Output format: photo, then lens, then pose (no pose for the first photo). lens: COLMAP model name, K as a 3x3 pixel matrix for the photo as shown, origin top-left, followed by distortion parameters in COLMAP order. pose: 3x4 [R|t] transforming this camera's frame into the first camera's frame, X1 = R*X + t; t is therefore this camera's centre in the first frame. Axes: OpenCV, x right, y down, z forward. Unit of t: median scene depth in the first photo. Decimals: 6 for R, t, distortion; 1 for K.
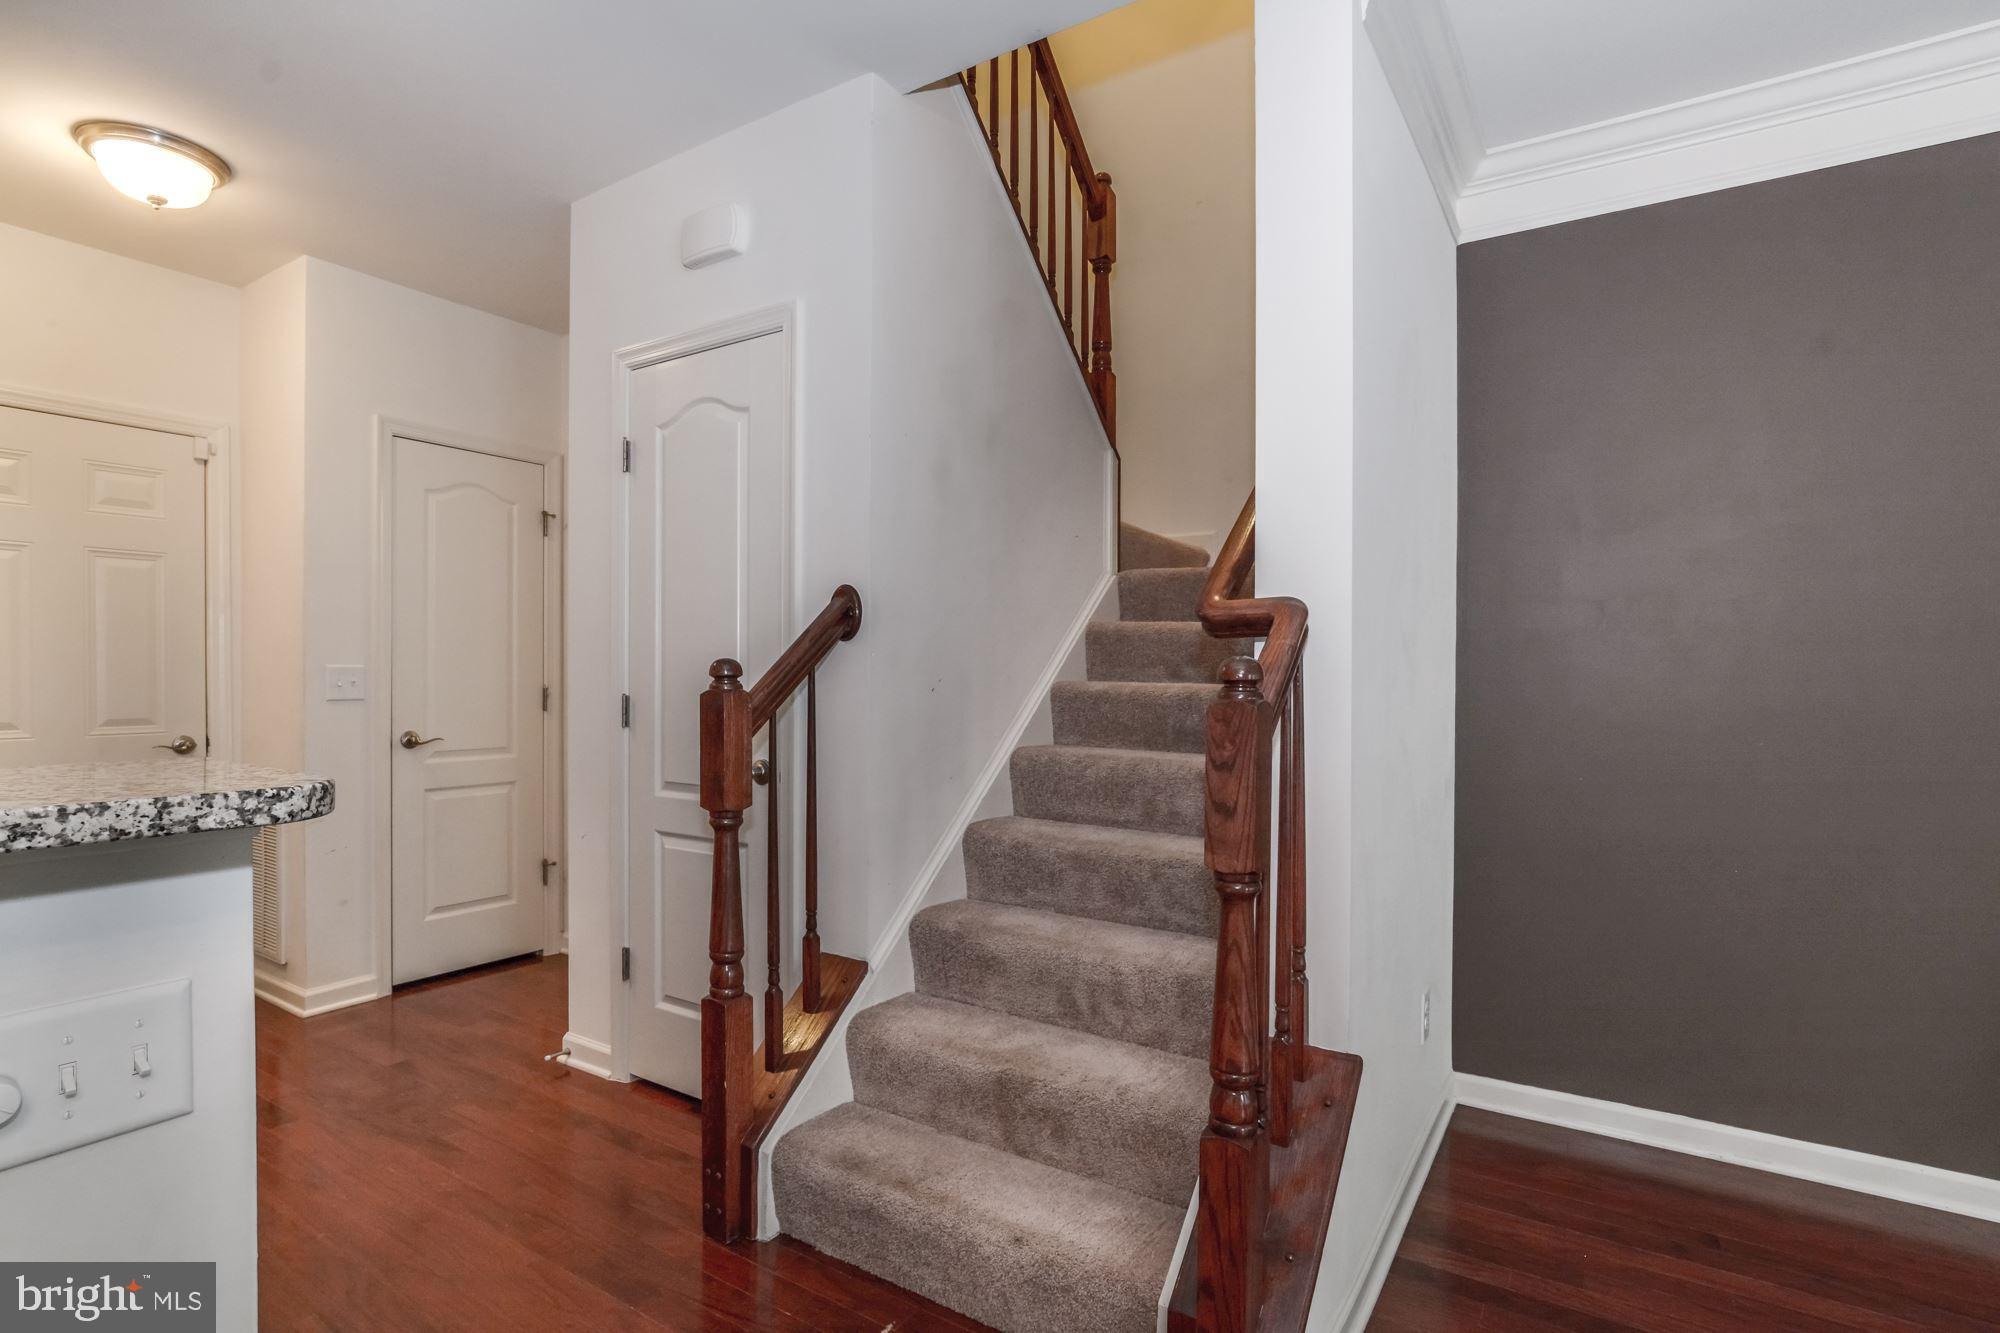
lens RADIAL K [[984.5, 0, 993.7], [0, 984.5, 682.7], [0, 0, 1]] dist [-0.019383, -0.000531]
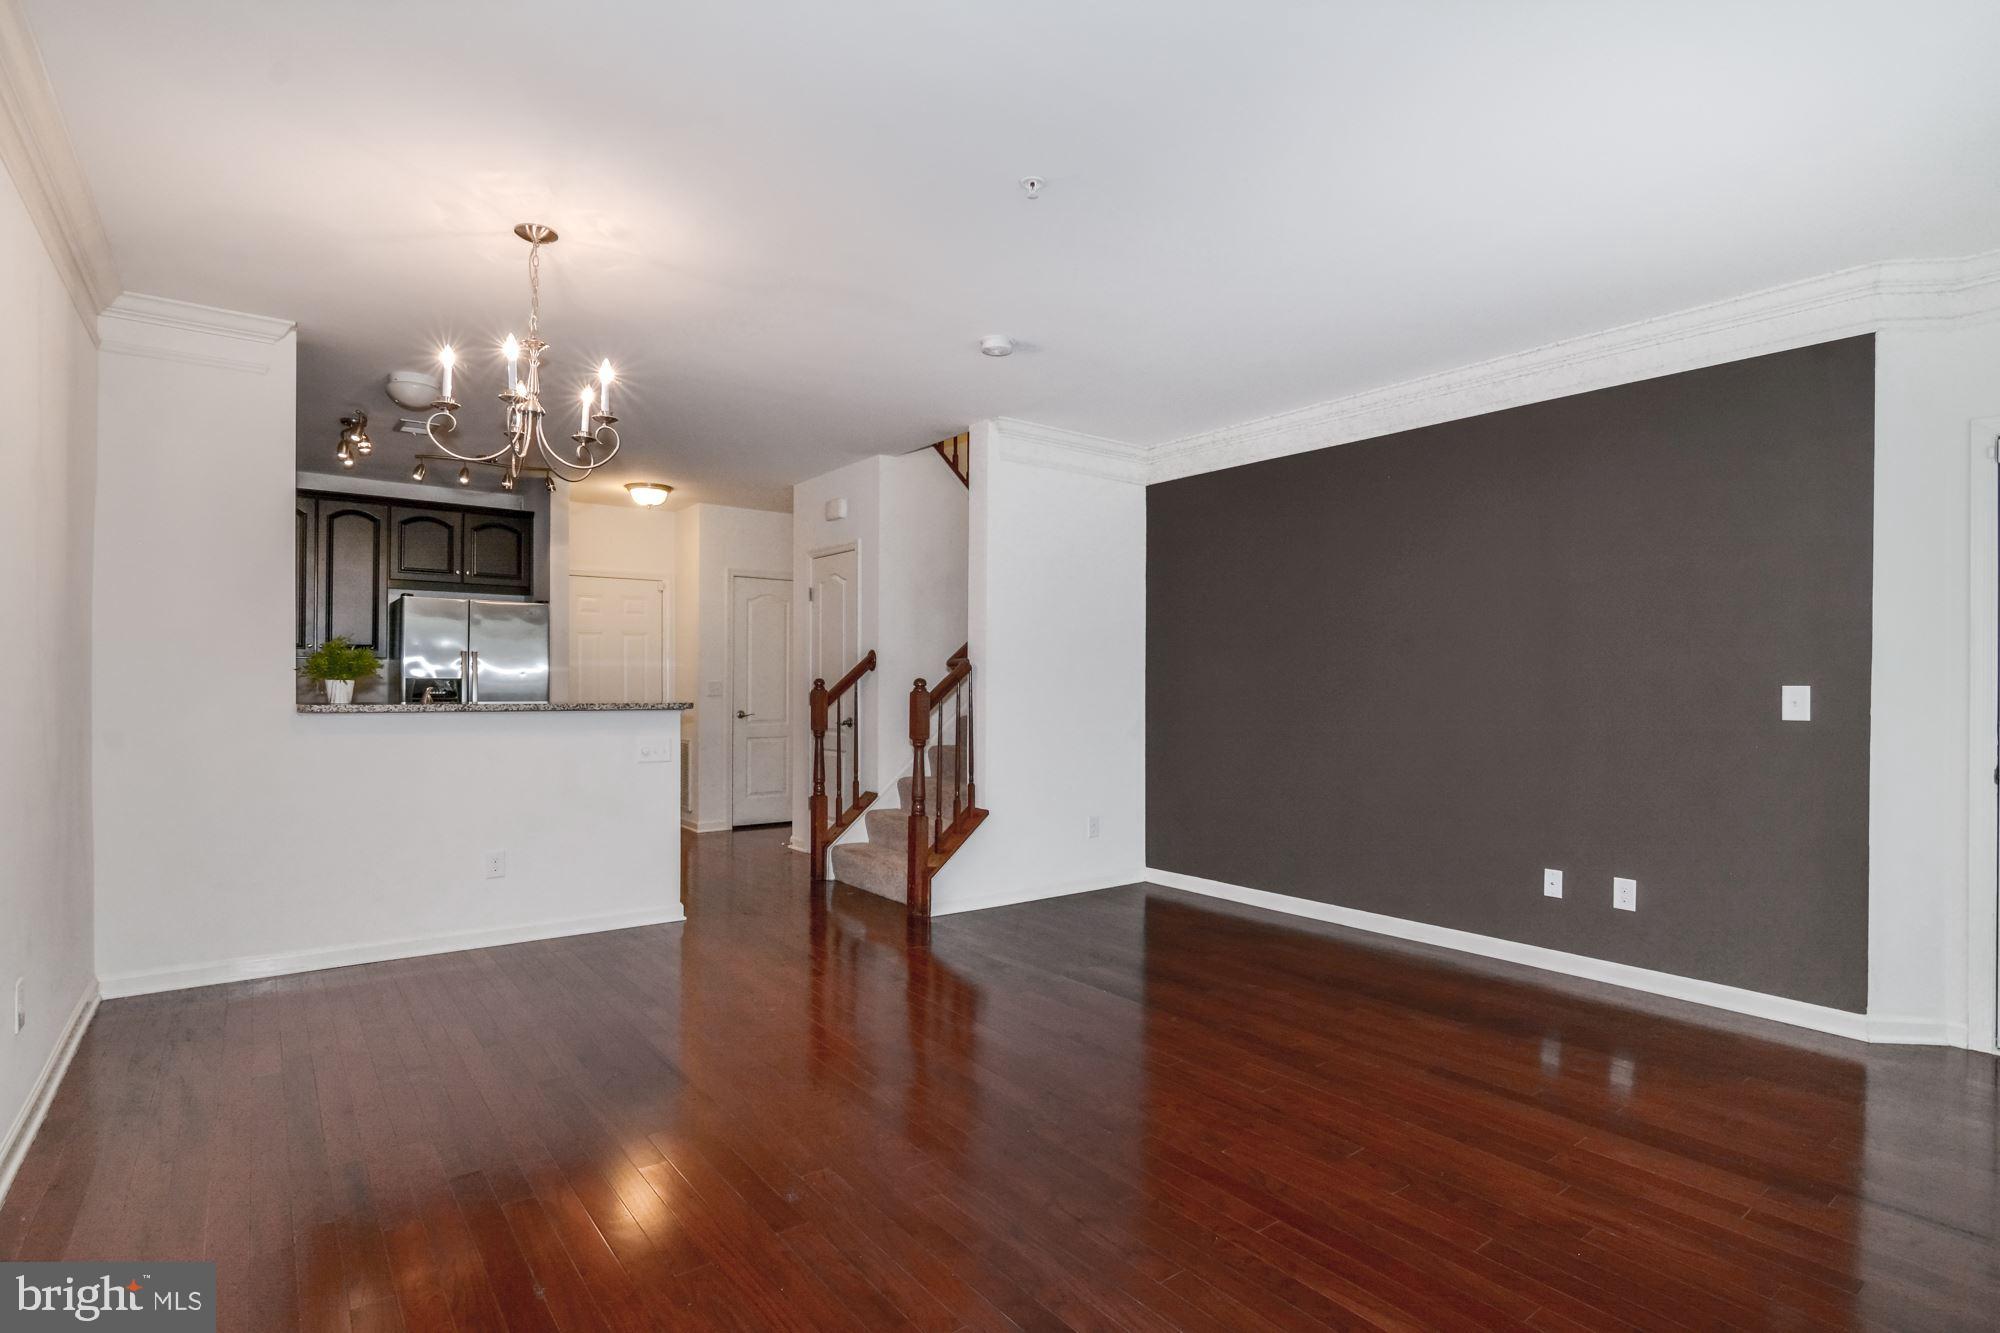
lens RADIAL K [[984.5, 0, 993.7], [0, 984.5, 682.7], [0, 0, 1]] dist [-0.019383, -0.000531]
pose [[0.942188, -0.002436, -0.335076, 0.950943], [-0.001189, 0.999943, -0.010614, 0.014826], [0.335083, 0.010399, 0.942131, -1.251714]]
